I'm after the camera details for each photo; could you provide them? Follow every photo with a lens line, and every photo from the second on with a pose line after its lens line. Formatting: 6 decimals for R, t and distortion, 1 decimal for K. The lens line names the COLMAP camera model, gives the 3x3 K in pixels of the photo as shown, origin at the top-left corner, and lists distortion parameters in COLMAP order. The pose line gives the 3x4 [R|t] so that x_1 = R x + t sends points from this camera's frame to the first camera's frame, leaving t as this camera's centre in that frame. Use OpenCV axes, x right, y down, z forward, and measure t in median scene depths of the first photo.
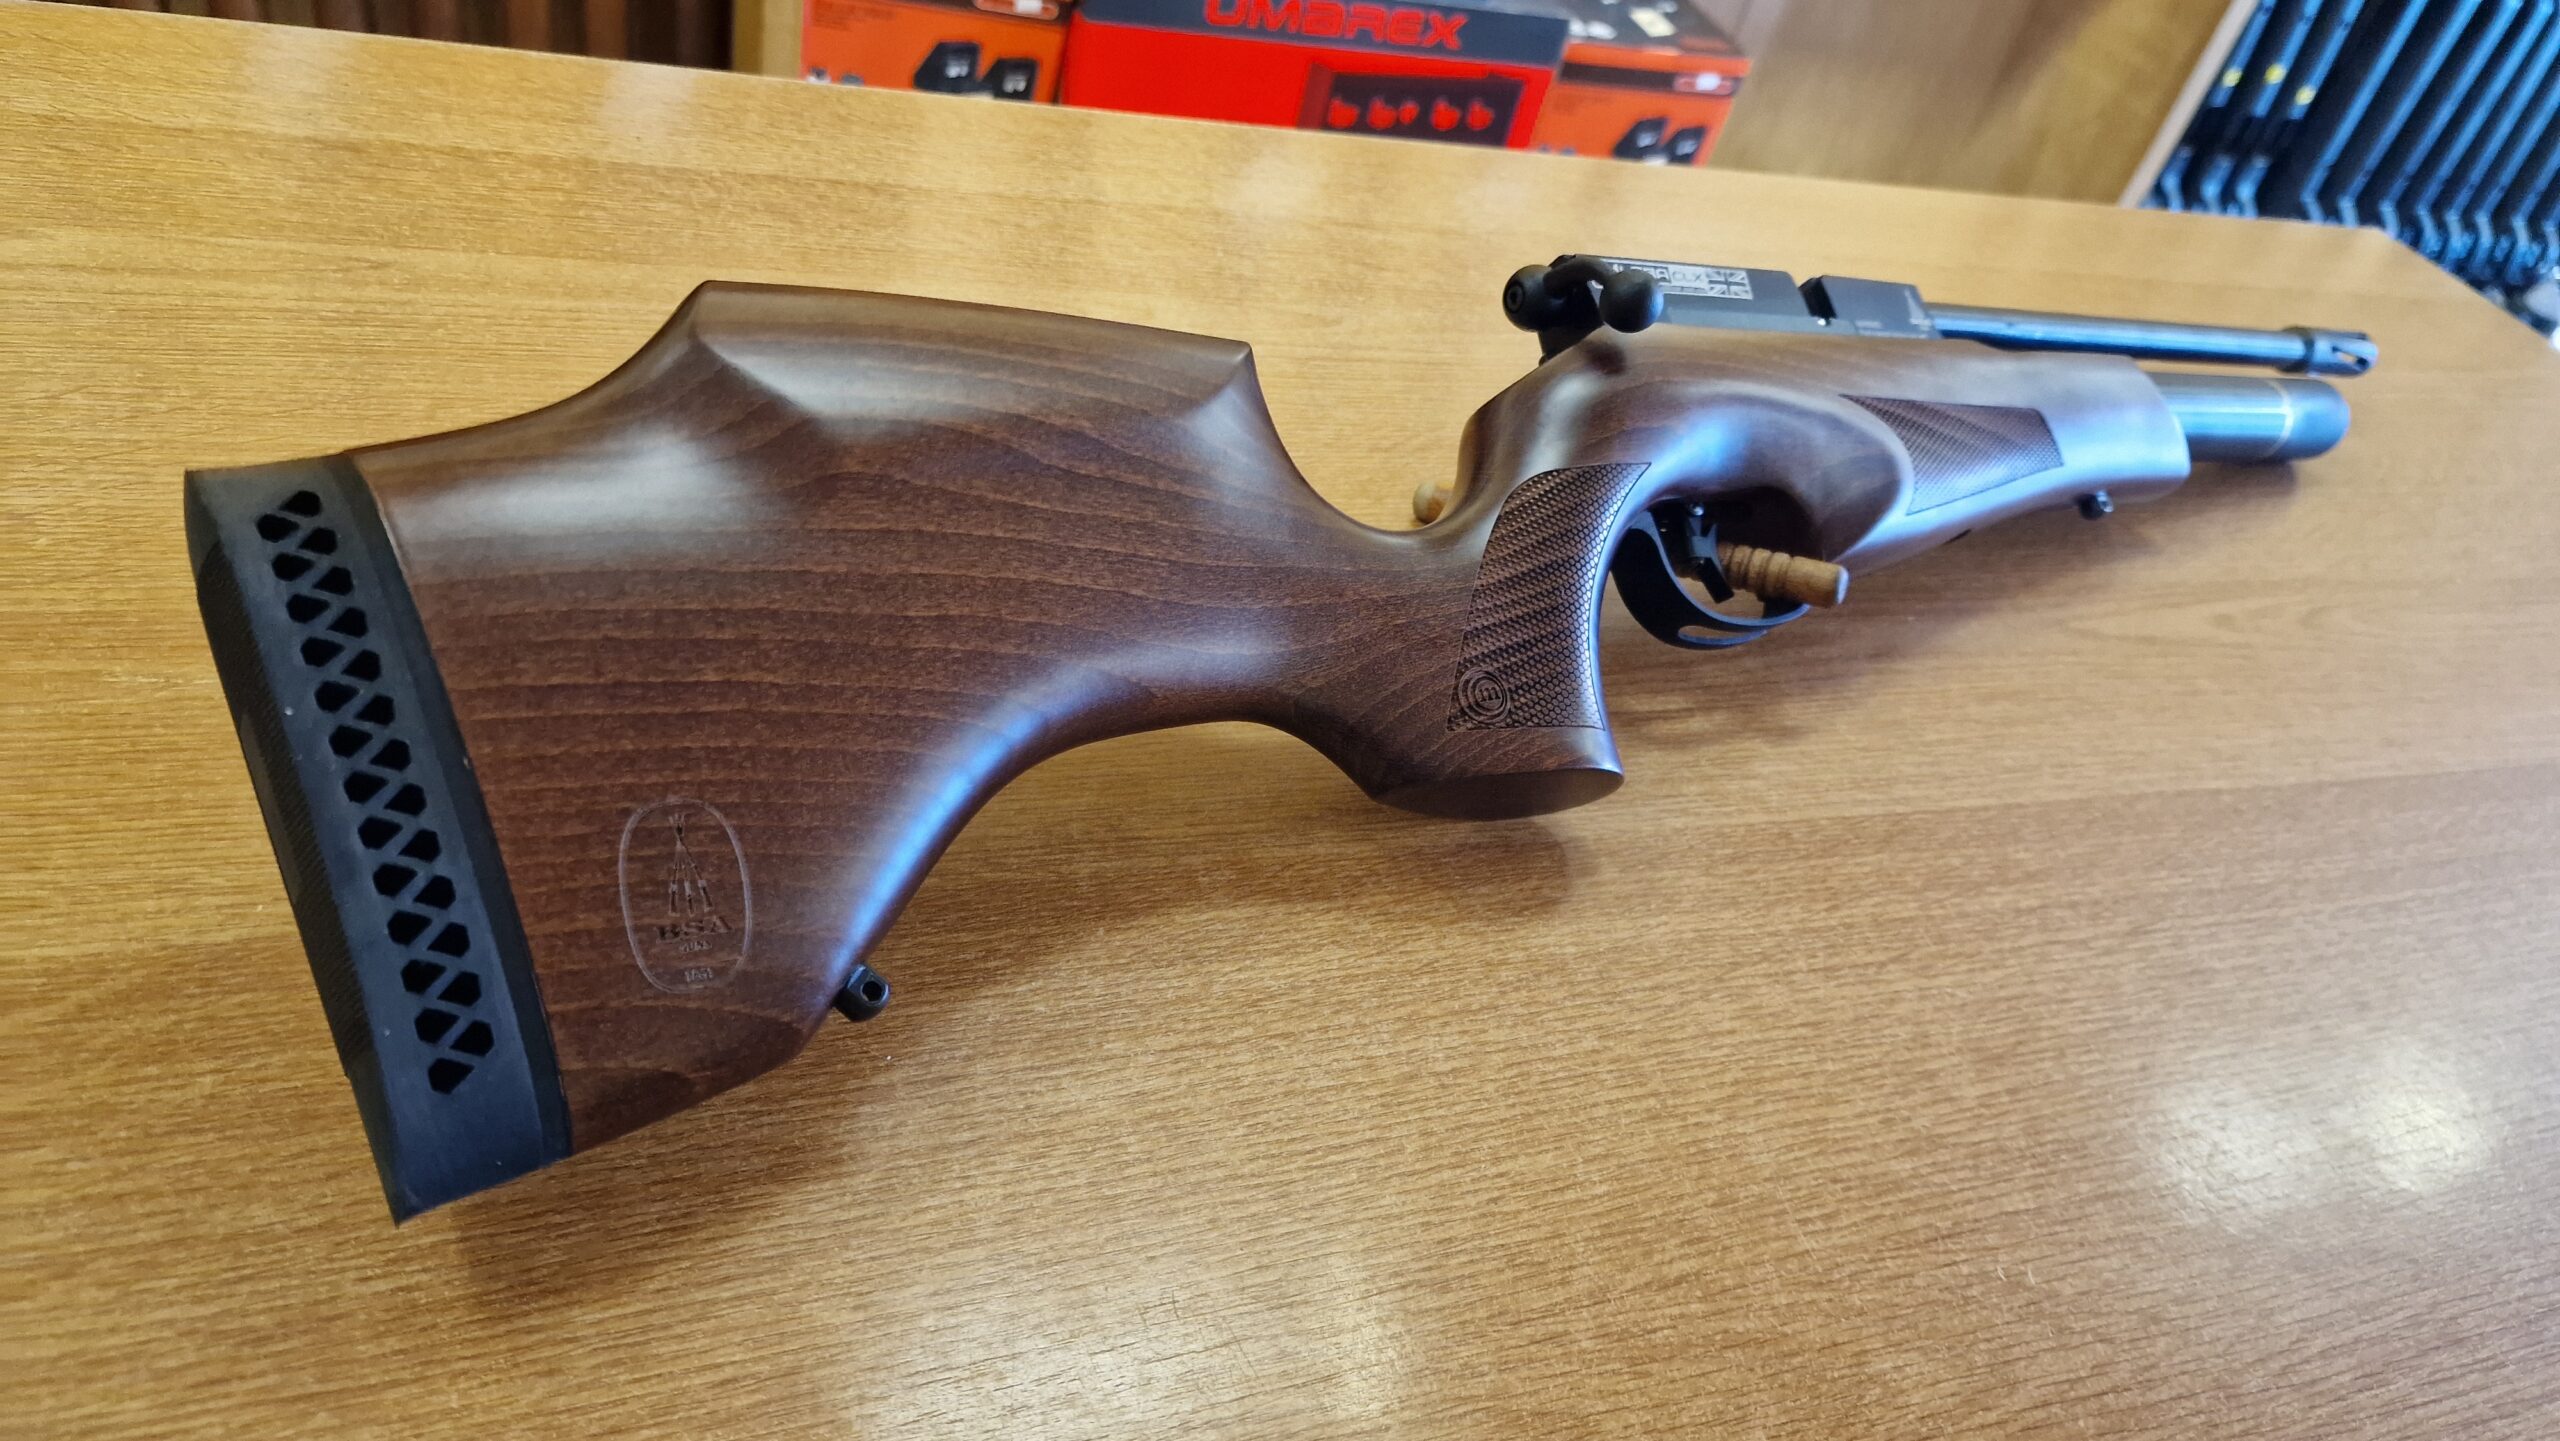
lens RADIAL K [[1734.4, 0, 1295.8], [0, 1734.4, 697.3], [0, 0, 1]] dist [0.028108, -0.021517]
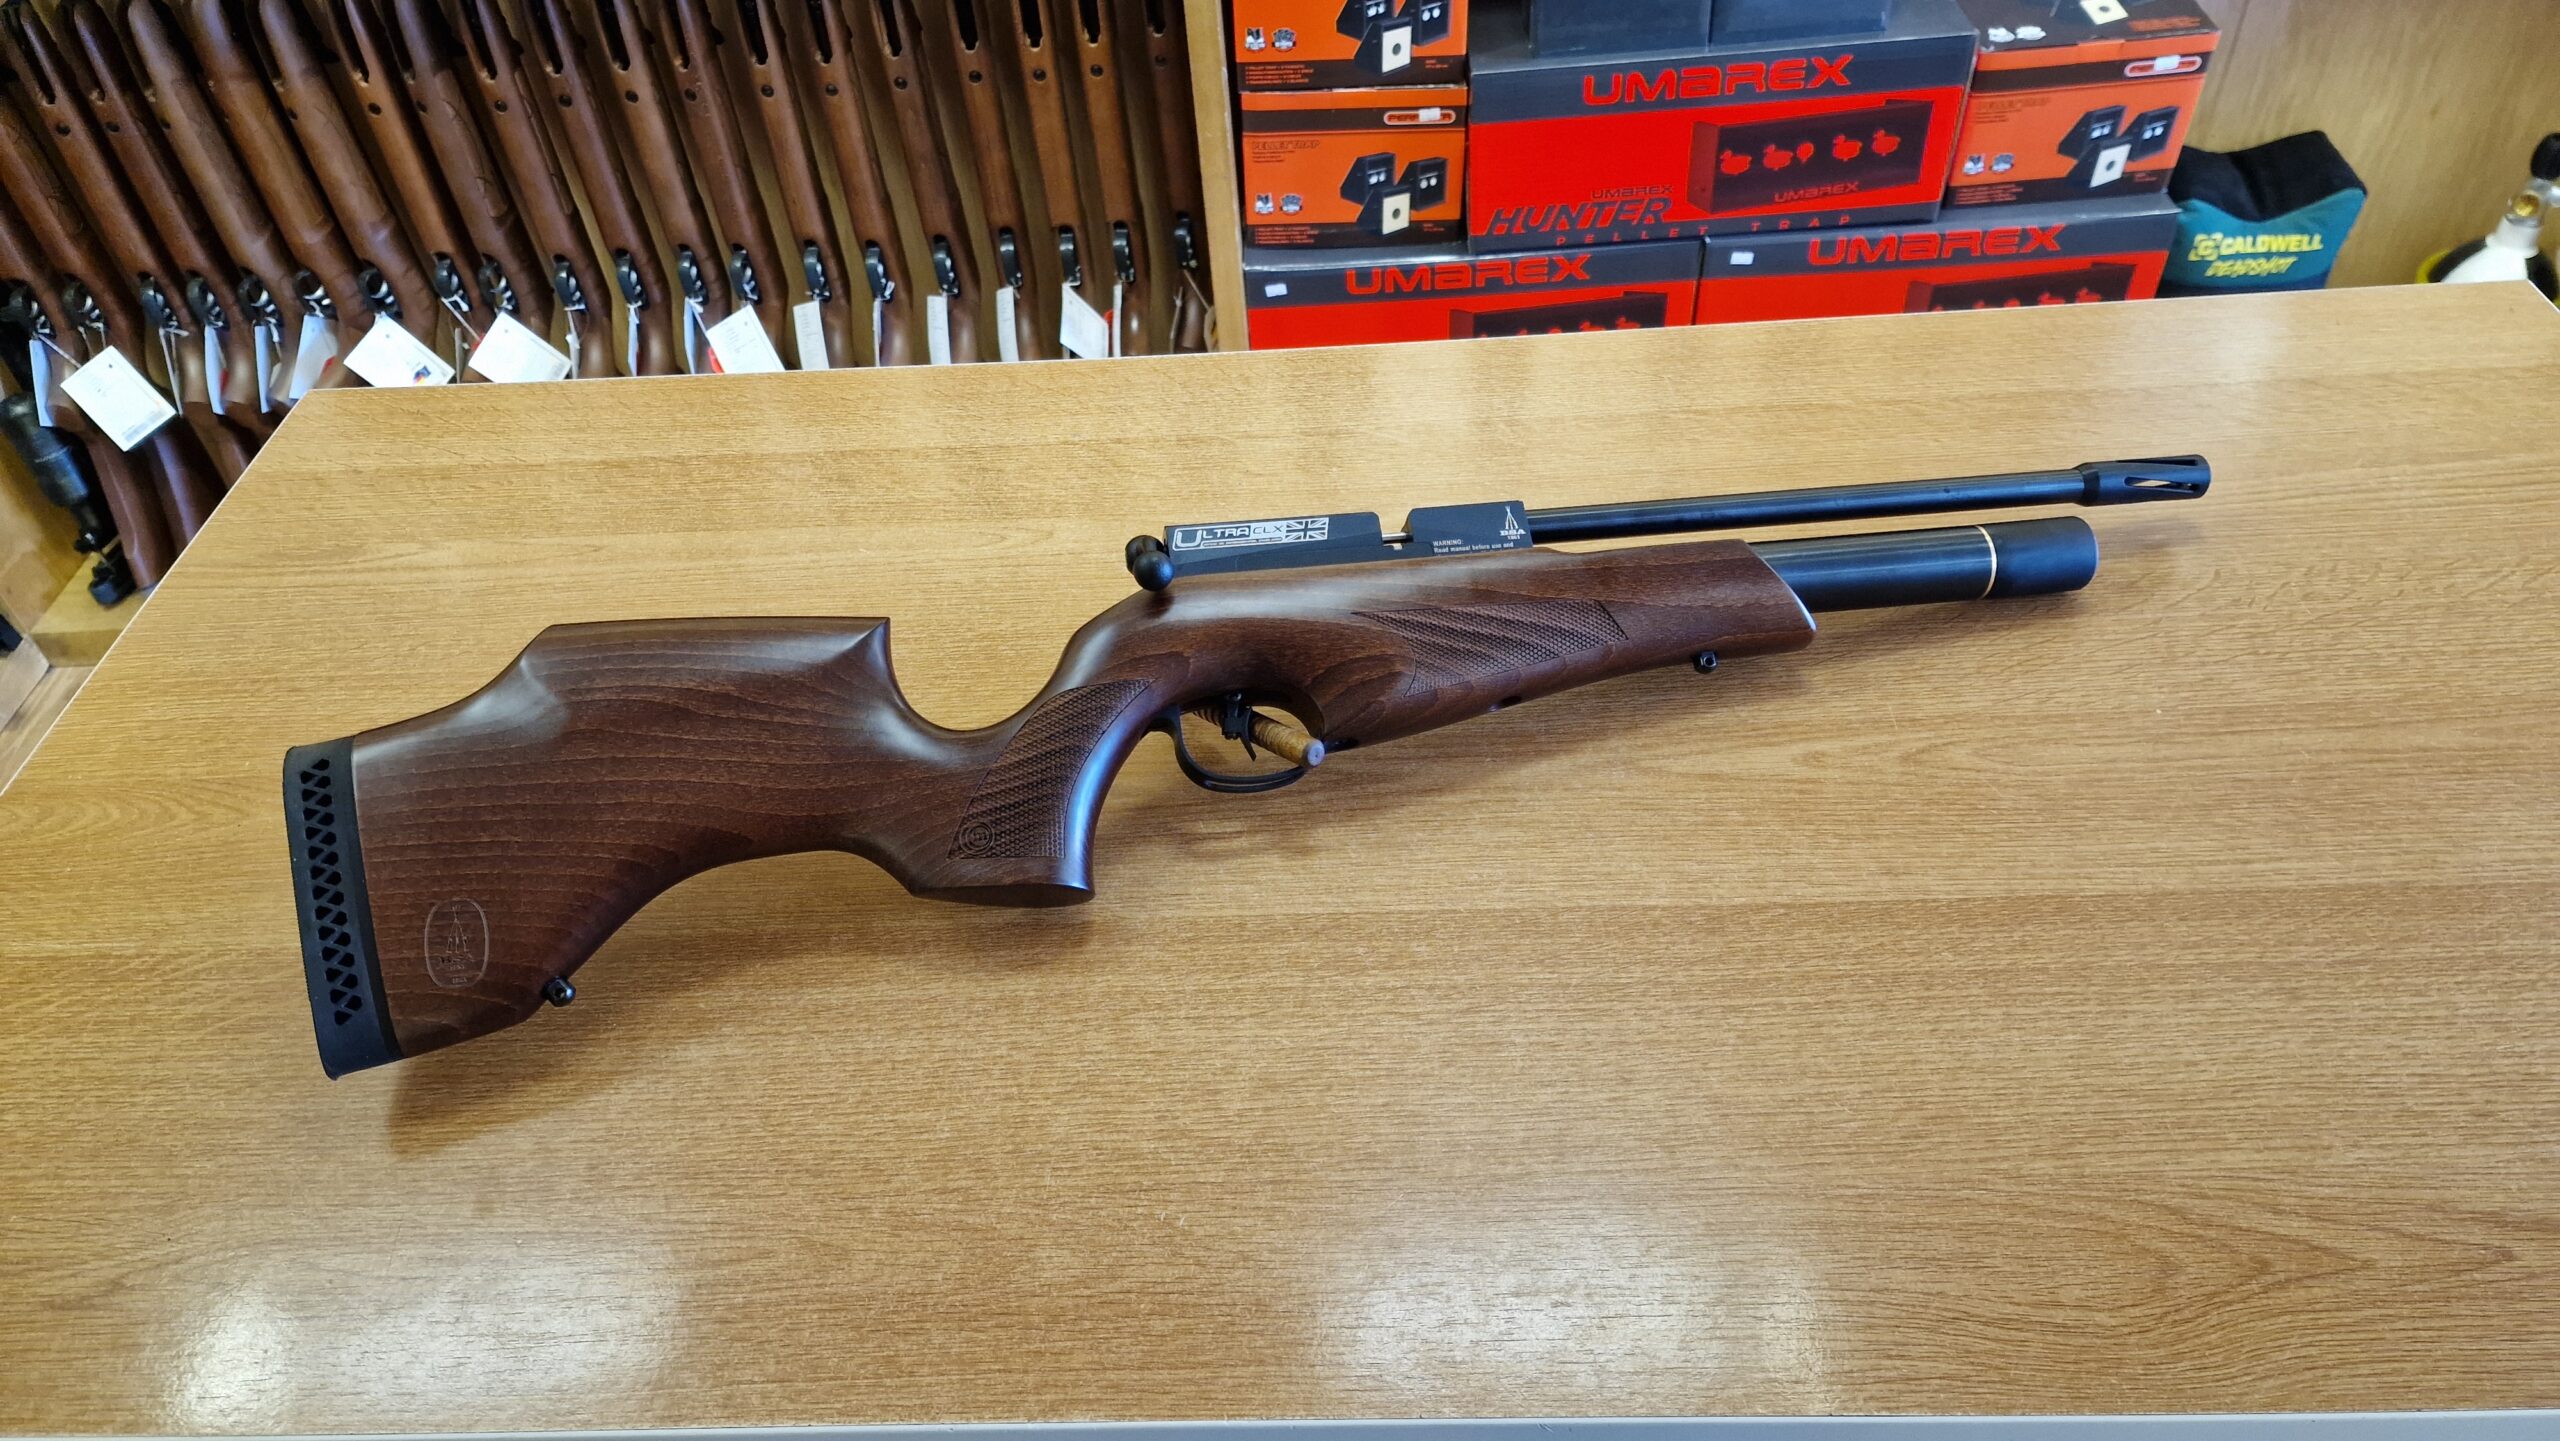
lens RADIAL K [[1717.0, 0, 1278.0], [0, 1717.0, 702.2], [0, 0, 1]] dist [0.062303, -0.060906]
pose [[0.899001, 0.010786, -0.437814, 1.257587], [0.002506, 0.999554, 0.029769, -0.206641], [0.437940, -0.027859, 0.898572, -0.407136]]
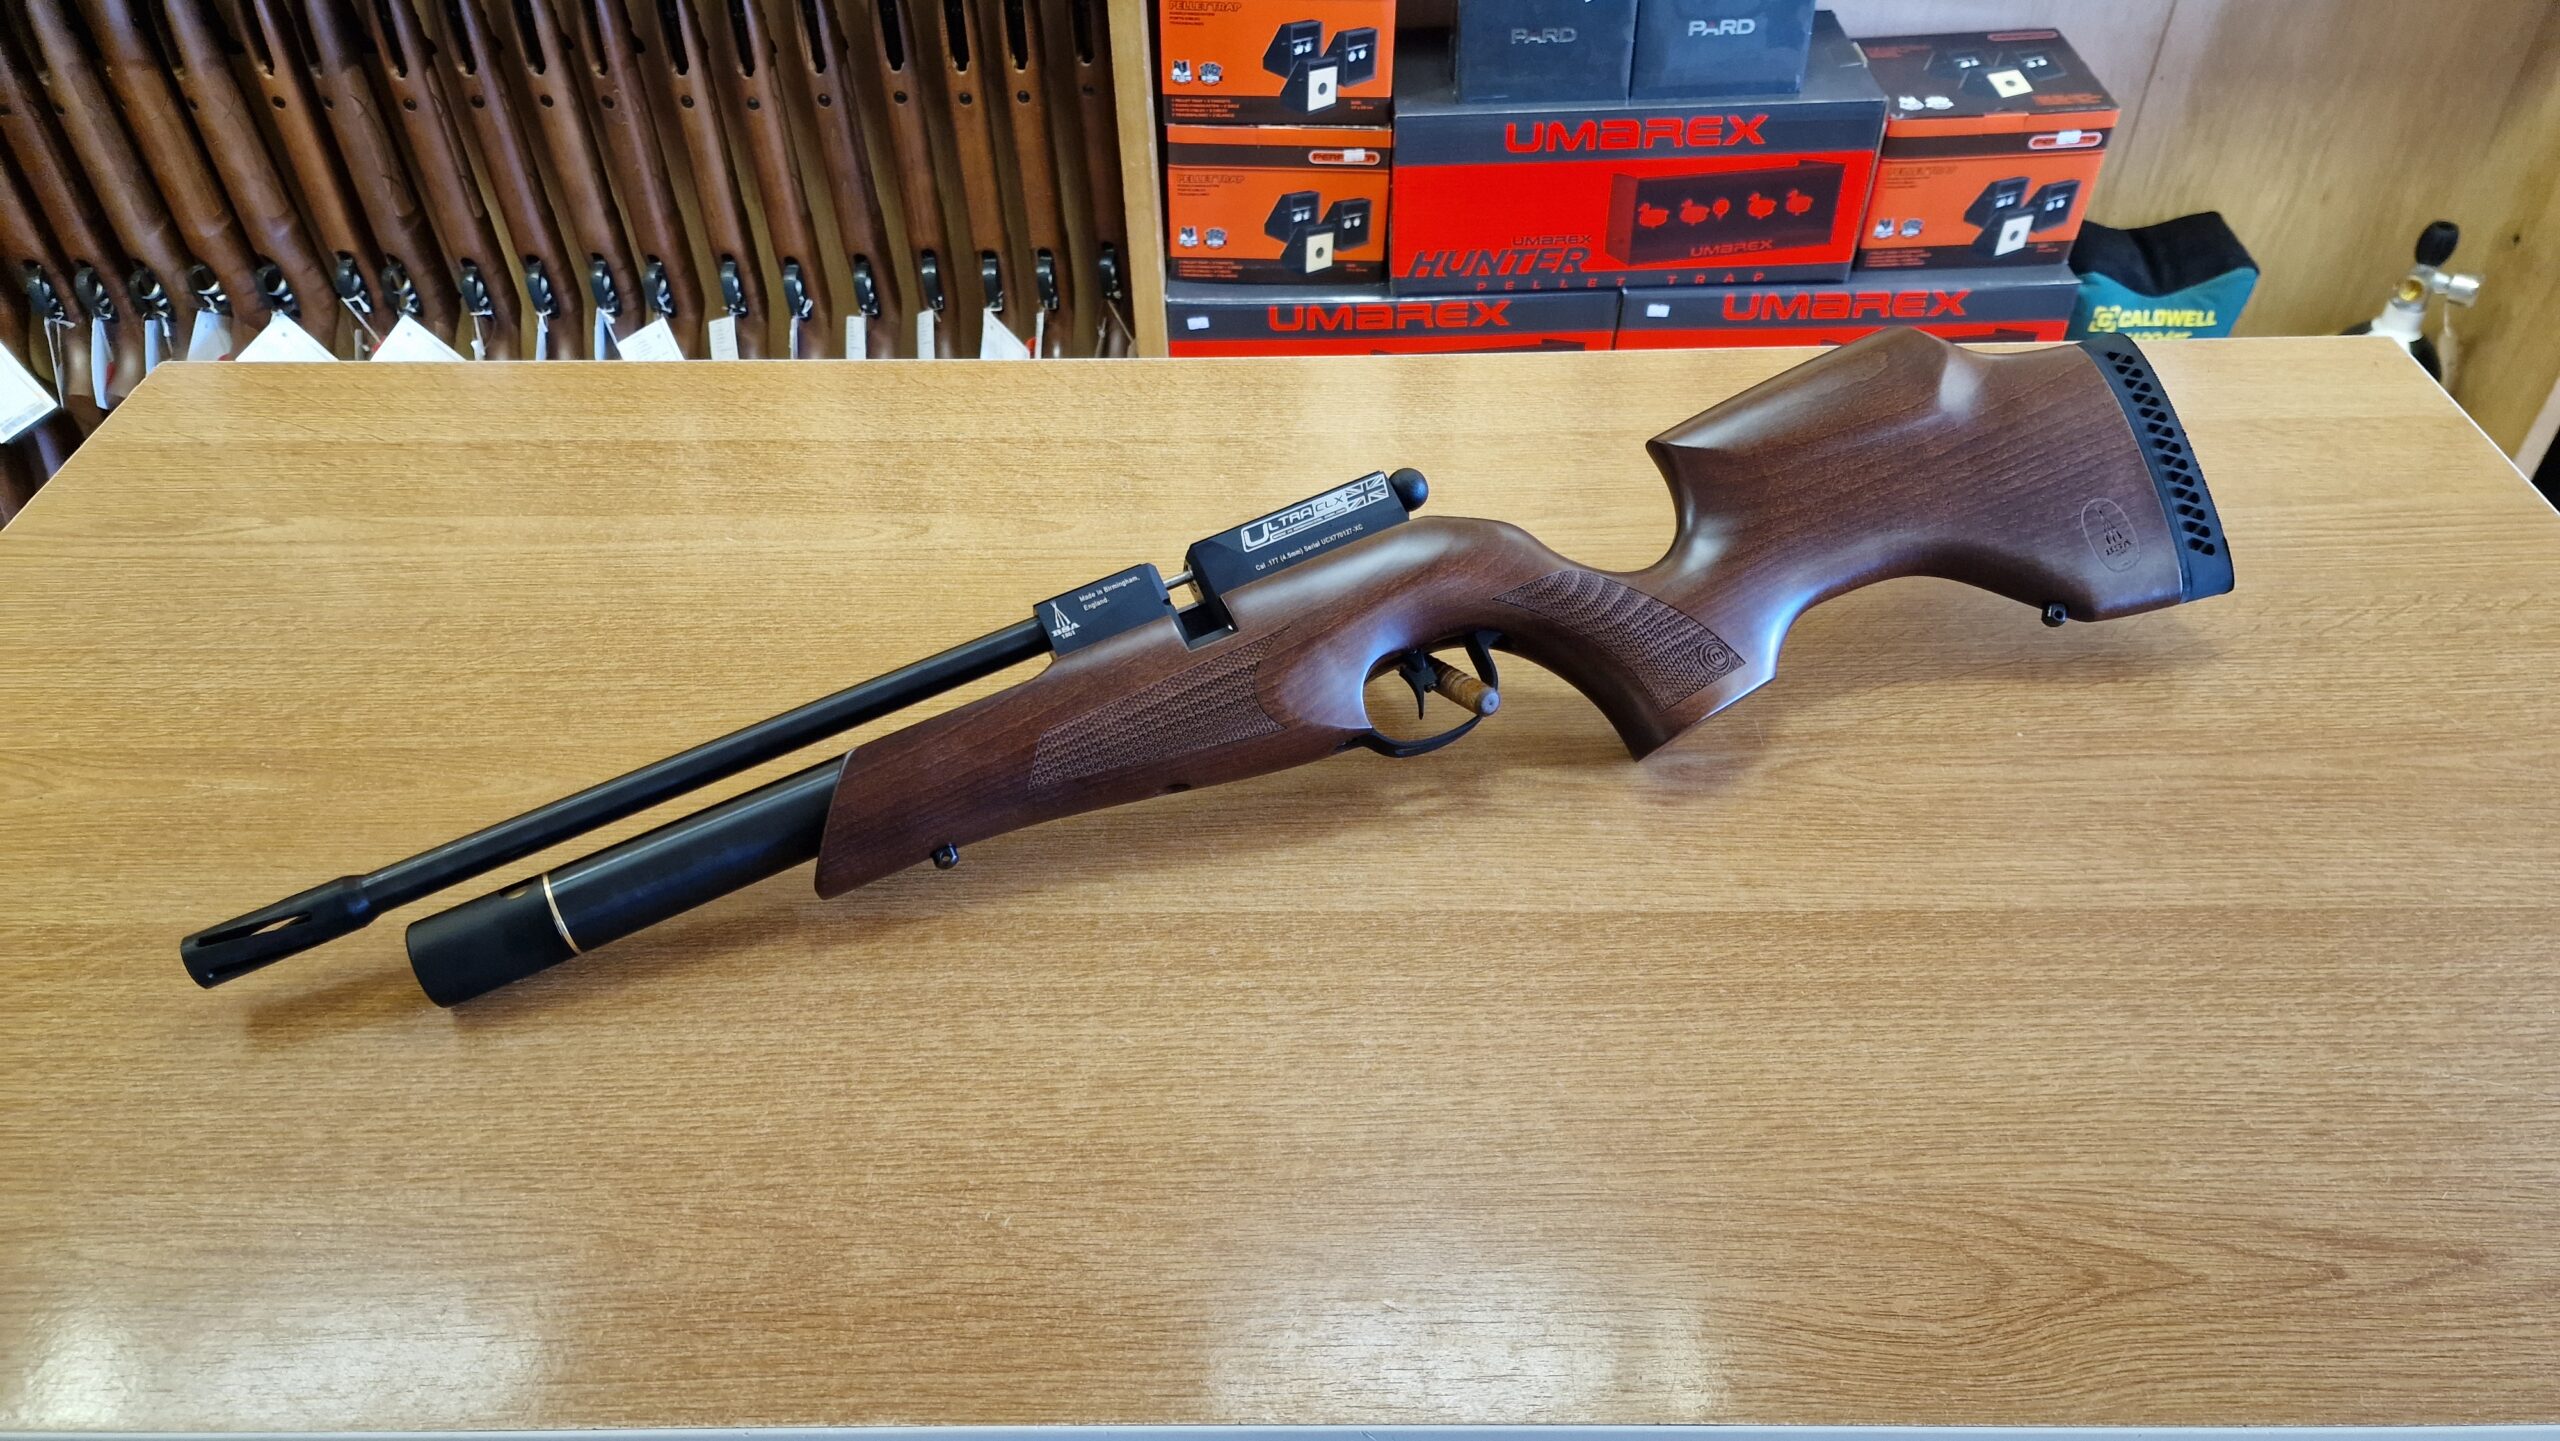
lens RADIAL K [[1712.3, 0, 1293.6], [0, 1712.3, 709.1], [0, 0, 1]] dist [0.065201, -0.063945]
pose [[0.917894, 0.025691, -0.395993, 1.316839], [-0.027170, 0.999629, 0.001874, -0.141513], [0.395894, 0.009039, 0.918252, -0.332754]]
